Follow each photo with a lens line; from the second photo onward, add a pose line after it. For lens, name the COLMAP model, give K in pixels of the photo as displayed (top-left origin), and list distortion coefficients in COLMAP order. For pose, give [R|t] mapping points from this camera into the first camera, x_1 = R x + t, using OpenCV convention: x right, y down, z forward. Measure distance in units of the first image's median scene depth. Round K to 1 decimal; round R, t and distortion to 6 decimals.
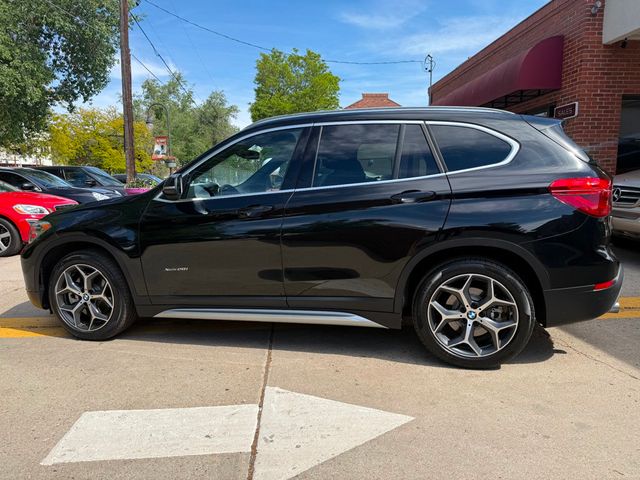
lens RADIAL K [[469.7, 0, 320.0], [0, 469.7, 240.0], [0, 0, 1]] dist [0.026899, -0.061976]
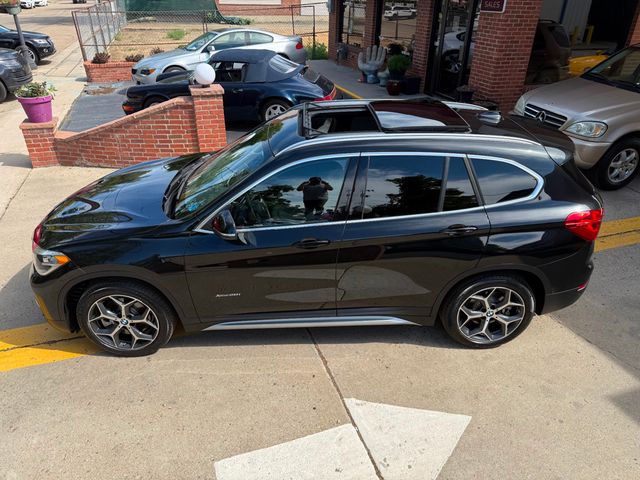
lens RADIAL K [[479.6, 0, 304.6], [0, 479.6, 225.2], [0, 0, 1]] dist [0.002893, -0.005133]
pose [[0.957665, -0.117489, 0.262821, -0.459879], [0.010707, 0.926838, 0.375309, -0.543312], [-0.287687, -0.356606, 0.888858, 0.078590]]
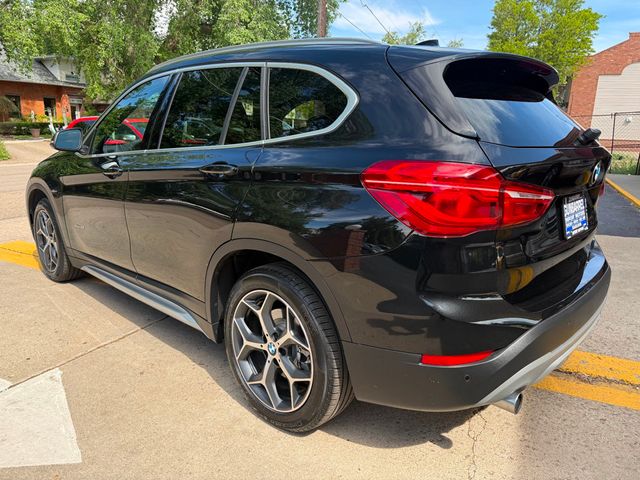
lens RADIAL K [[469.7, 0, 320.0], [0, 469.7, 240.0], [0, 0, 1]] dist [0.026899, -0.061976]
pose [[0.872346, 0.135303, -0.469792, 0.676719], [-0.091385, 0.989131, 0.115186, -0.084215], [0.480271, -0.057550, 0.875230, 0.429566]]
